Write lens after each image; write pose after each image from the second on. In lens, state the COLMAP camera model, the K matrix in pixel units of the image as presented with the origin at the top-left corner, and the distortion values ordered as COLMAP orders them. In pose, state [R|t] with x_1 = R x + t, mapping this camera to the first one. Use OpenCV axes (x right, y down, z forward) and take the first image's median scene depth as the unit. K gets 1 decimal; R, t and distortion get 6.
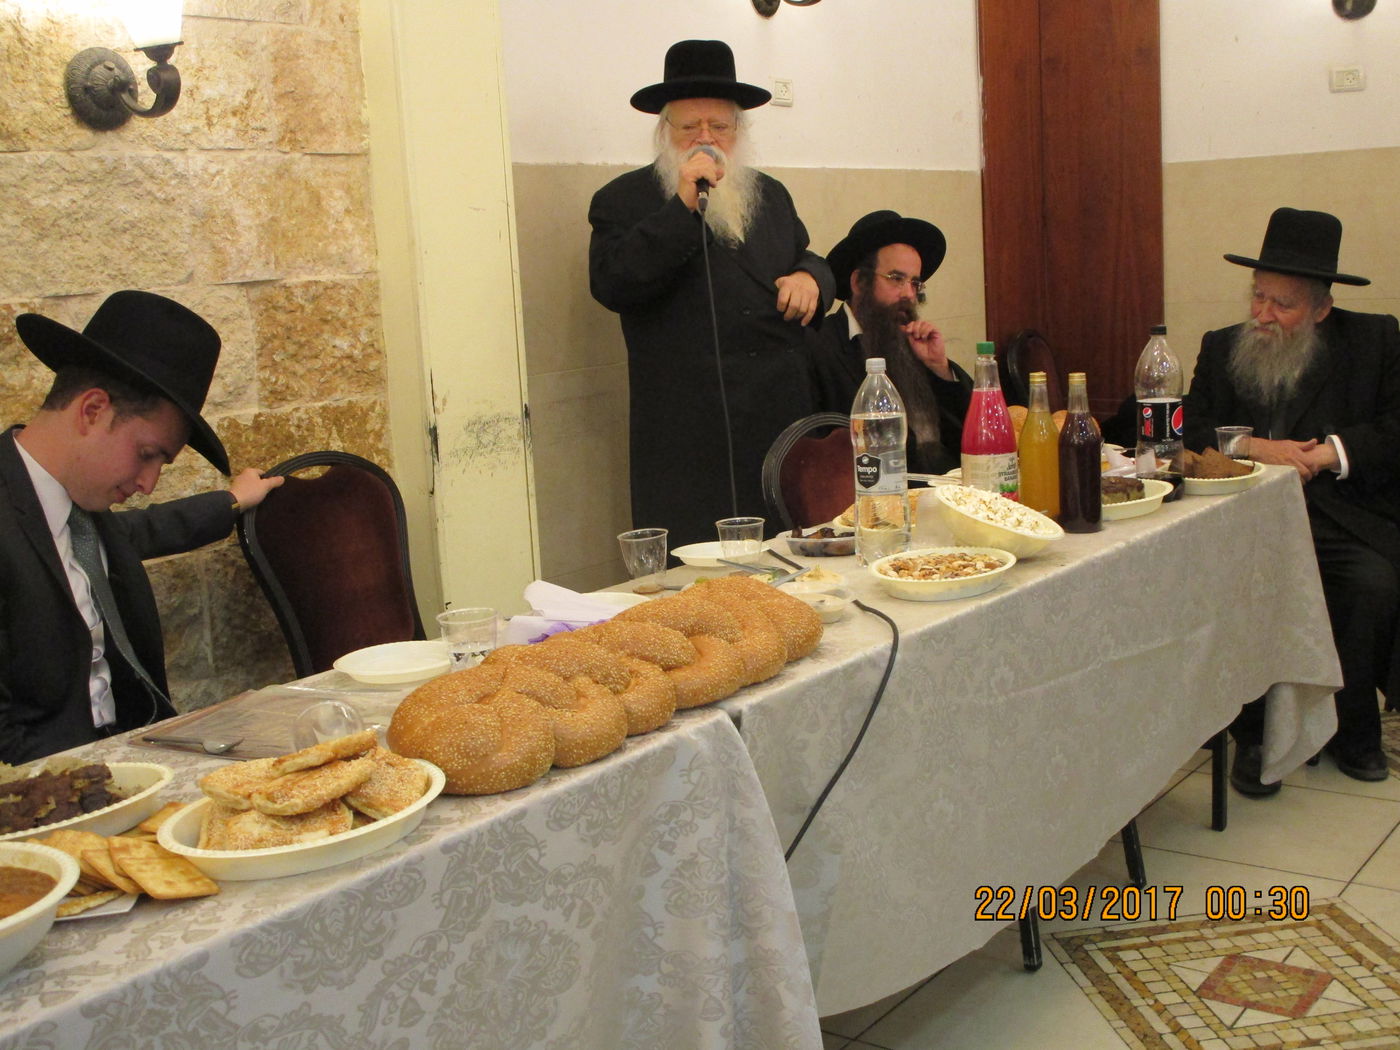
lens RADIAL K [[1609.2, 0, 699.6], [0, 1609.2, 523.5], [0, 0, 1]] dist [-0.064771, 0.000000]
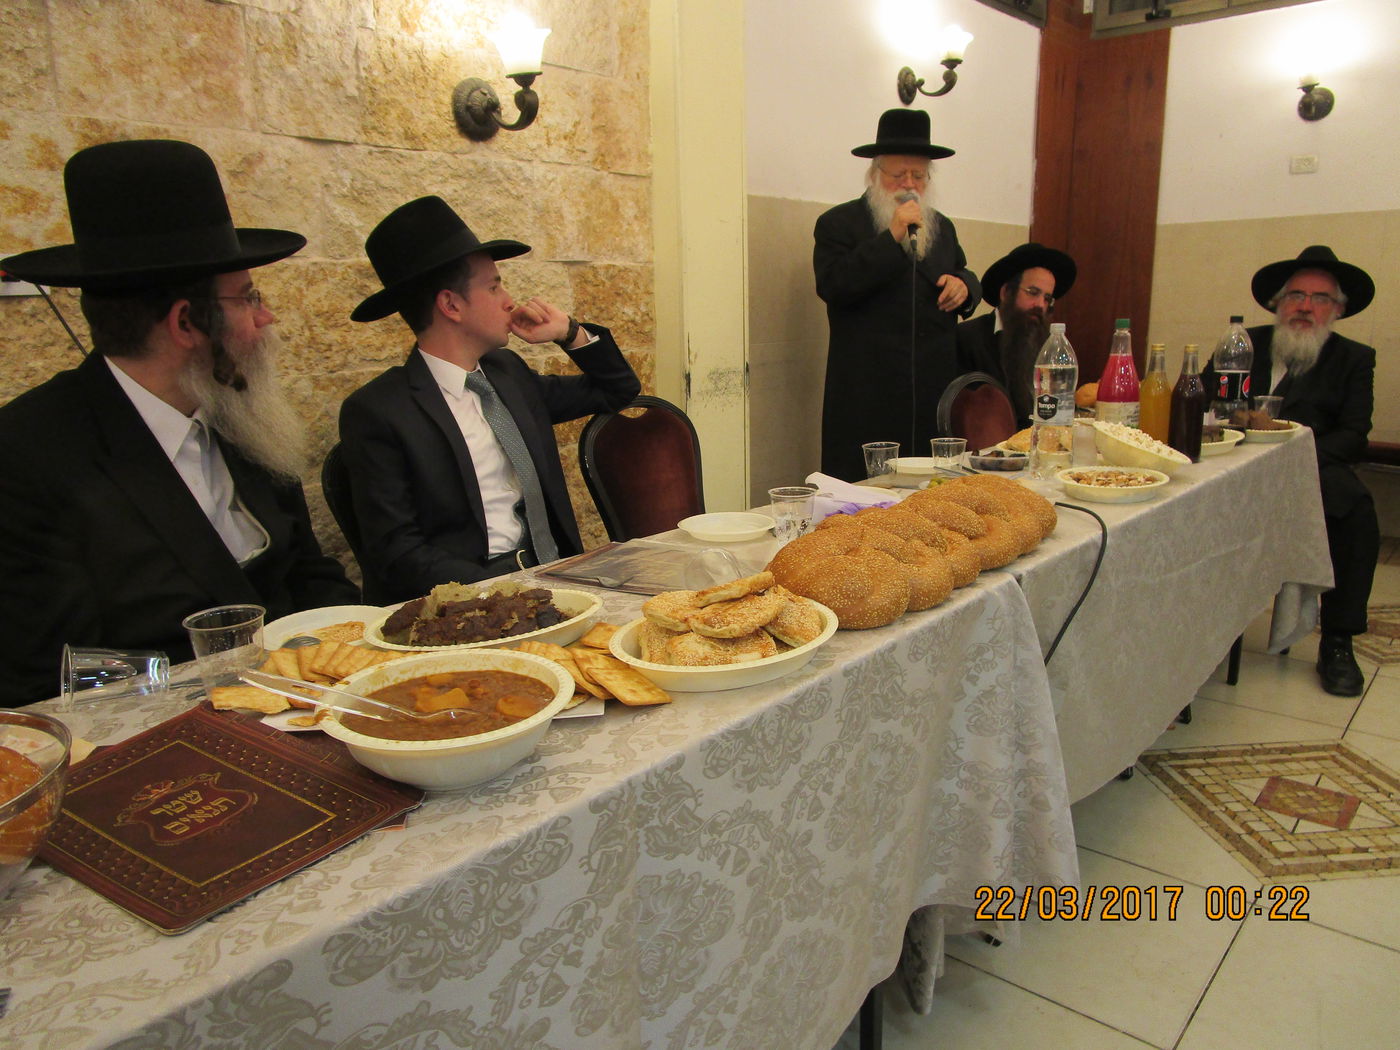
lens RADIAL K [[991.2, 0, 706.7], [0, 991.2, 522.1], [0, 0, 1]] dist [-0.018019, 0.006085]
pose [[0.997521, 0.049167, -0.050349, -0.119217], [-0.046492, 0.997512, 0.053002, 0.029688], [0.052830, -0.050530, 0.997324, 0.138466]]
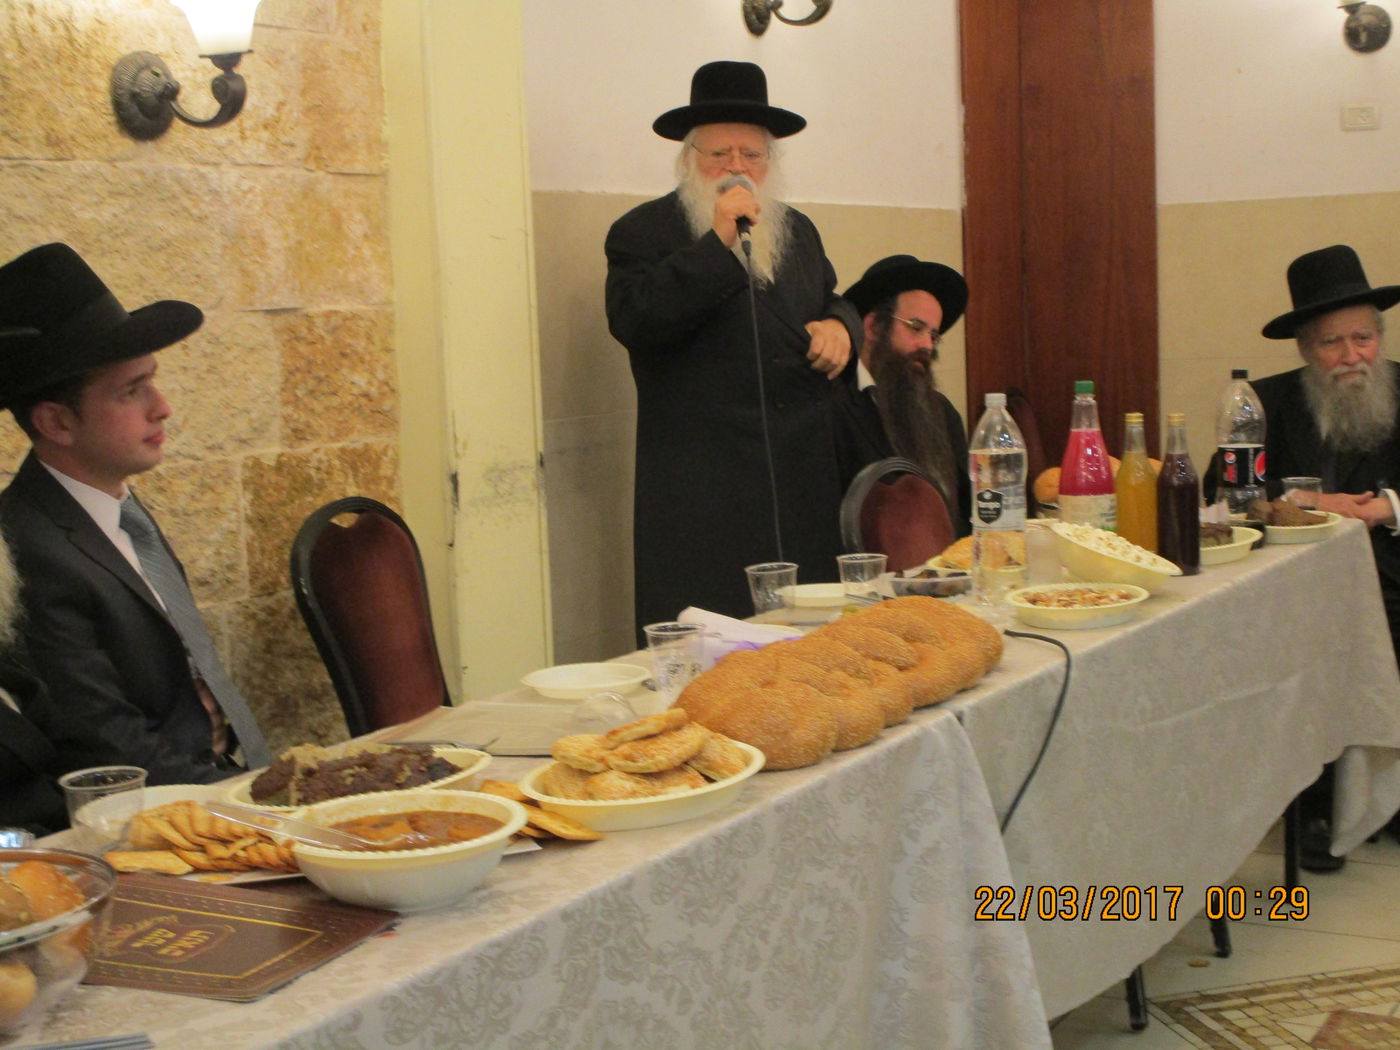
lens RADIAL K [[2026.5, 0, 705.0], [0, 2026.5, 531.9], [0, 0, 1]] dist [-0.034365, 0.000000]
pose [[0.993376, 0.004863, 0.114809, -0.189995], [0.001806, 0.998320, -0.057917, 0.049290], [-0.114898, 0.057740, 0.991698, -0.192223]]
